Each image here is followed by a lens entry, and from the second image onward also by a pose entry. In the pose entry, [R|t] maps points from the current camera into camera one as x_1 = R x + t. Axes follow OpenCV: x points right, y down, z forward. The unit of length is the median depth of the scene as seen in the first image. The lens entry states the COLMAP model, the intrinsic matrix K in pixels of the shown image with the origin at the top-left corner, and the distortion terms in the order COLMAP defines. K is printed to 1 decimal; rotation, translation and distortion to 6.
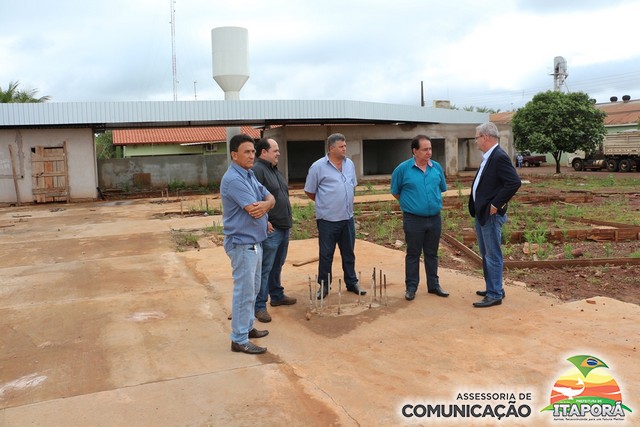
lens RADIAL K [[527.4, 0, 325.3], [0, 527.4, 209.1], [0, 0, 1]] dist [-0.189620, 0.159584]
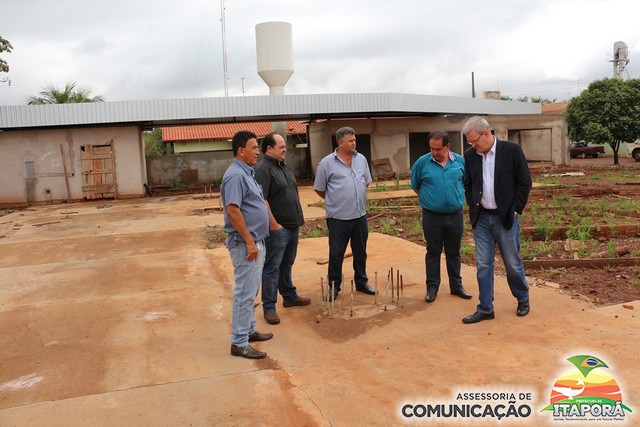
lens RADIAL K [[527.4, 0, 325.7], [0, 527.4, 207.3], [0, 0, 1]] dist [-0.189620, 0.159584]
pose [[0.994853, -0.005773, -0.101164, 0.044213], [0.006599, 0.999948, 0.007833, -0.003599], [0.101114, -0.008461, 0.994839, 0.027818]]
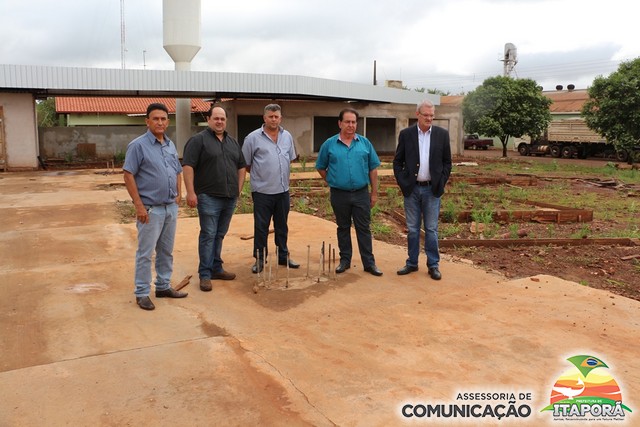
lens RADIAL K [[527.4, 0, 328.6], [0, 527.4, 205.8], [0, 0, 1]] dist [-0.189620, 0.159584]
pose [[0.994331, 0.023880, 0.103610, -0.001156], [-0.027669, 0.998994, 0.035288, 0.005217], [-0.102663, -0.037955, 0.993992, 0.008088]]
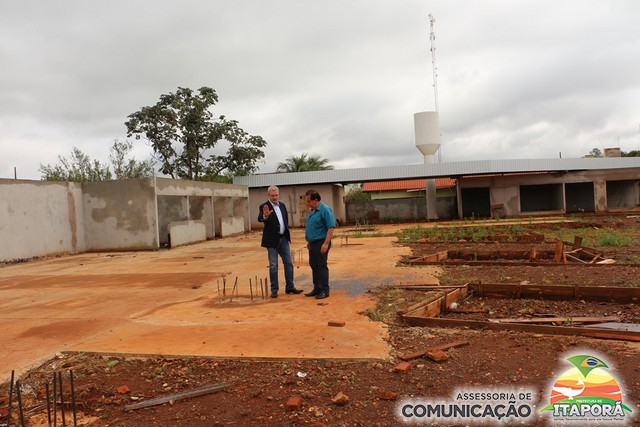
lens RADIAL K [[527.4, 0, 319.7], [0, 527.4, 213.6], [0, 0, 1]] dist [-0.189620, 0.159584]
pose [[0.836666, -0.004736, -0.547693, 1.135620], [-0.032505, 0.997771, -0.058283, 0.106308], [0.546748, 0.066566, 0.834647, -1.191031]]
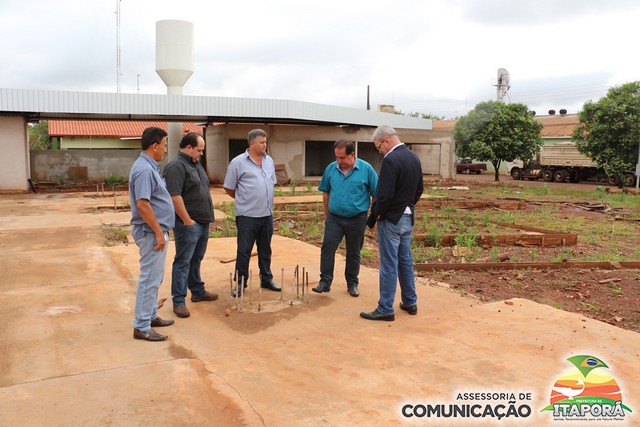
lens RADIAL K [[527.4, 0, 329.6], [0, 527.4, 213.8], [0, 0, 1]] dist [-0.189620, 0.159584]
pose [[0.993172, 0.028463, 0.113133, 0.023660], [-0.029137, 0.999566, 0.004306, 0.004960], [-0.112962, -0.007573, 0.993570, 0.001551]]
